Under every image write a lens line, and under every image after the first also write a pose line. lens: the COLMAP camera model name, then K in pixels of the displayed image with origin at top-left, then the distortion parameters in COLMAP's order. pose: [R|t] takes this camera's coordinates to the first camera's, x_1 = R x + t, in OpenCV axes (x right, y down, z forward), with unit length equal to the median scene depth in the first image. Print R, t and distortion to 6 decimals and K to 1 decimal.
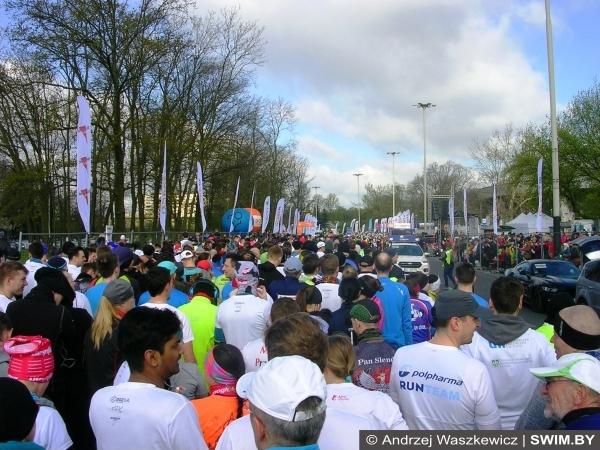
lens RADIAL K [[637.4, 0, 300.0], [0, 637.4, 225.0], [0, 0, 1]] dist [-0.169486, -0.000696]
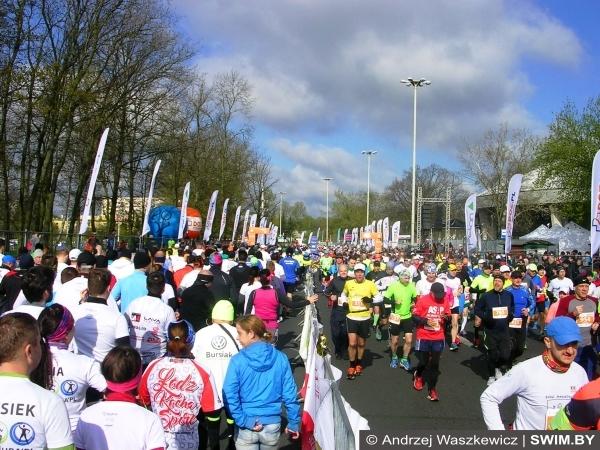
lens RADIAL K [[637.4, 0, 300.0], [0, 637.4, 225.0], [0, 0, 1]] dist [-0.169486, -0.000696]
pose [[0.998147, 0.034368, 0.050223, 0.013475], [-0.033615, 0.999311, -0.015765, 0.001561], [-0.050730, 0.014047, 0.998614, 0.145817]]
